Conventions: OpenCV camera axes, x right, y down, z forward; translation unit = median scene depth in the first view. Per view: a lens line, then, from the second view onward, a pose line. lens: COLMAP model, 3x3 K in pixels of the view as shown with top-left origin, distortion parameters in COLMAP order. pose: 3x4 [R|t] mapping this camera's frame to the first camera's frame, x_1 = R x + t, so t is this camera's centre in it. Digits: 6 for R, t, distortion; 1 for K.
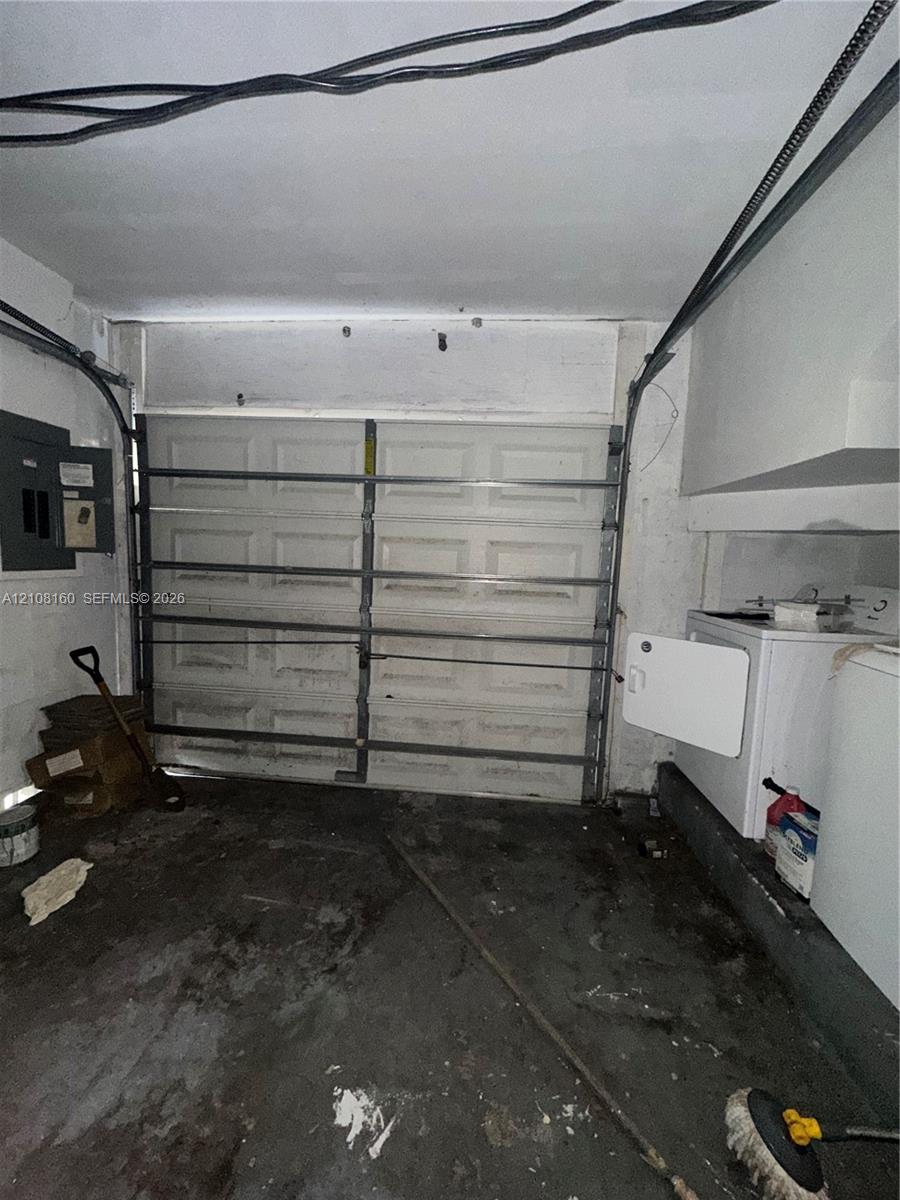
lens RADIAL K [[479.3, 0, 449.4], [0, 479.3, 599.1], [0, 0, 1]] dist [-0.006261, 0.001147]
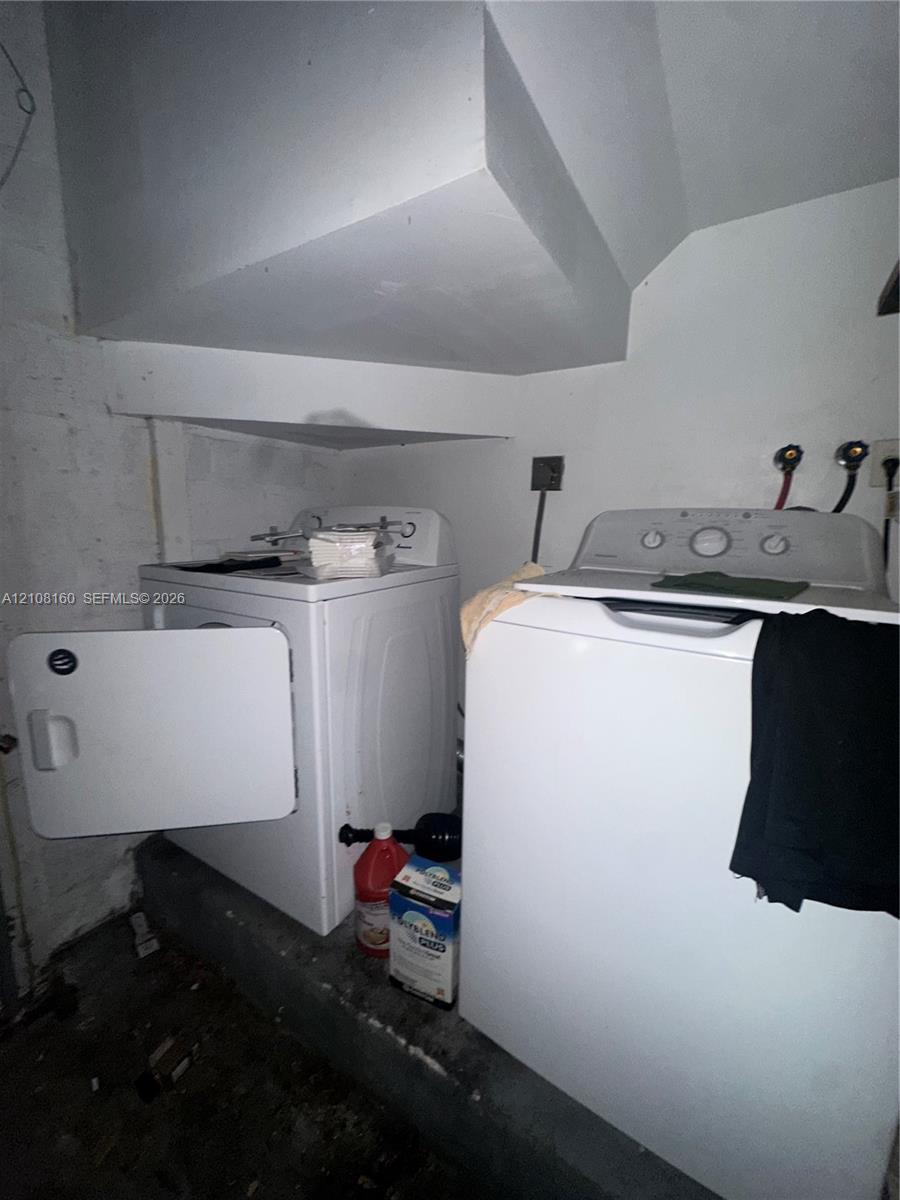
lens RADIAL K [[479.3, 0, 453.3], [0, 479.3, 598.3], [0, 0, 1]] dist [-0.006261, 0.001147]
pose [[0.458176, -0.178433, 0.870768, 0.220343], [0.087651, 0.983939, 0.155503, 0.007318], [-0.884529, 0.005075, 0.466457, 0.514414]]
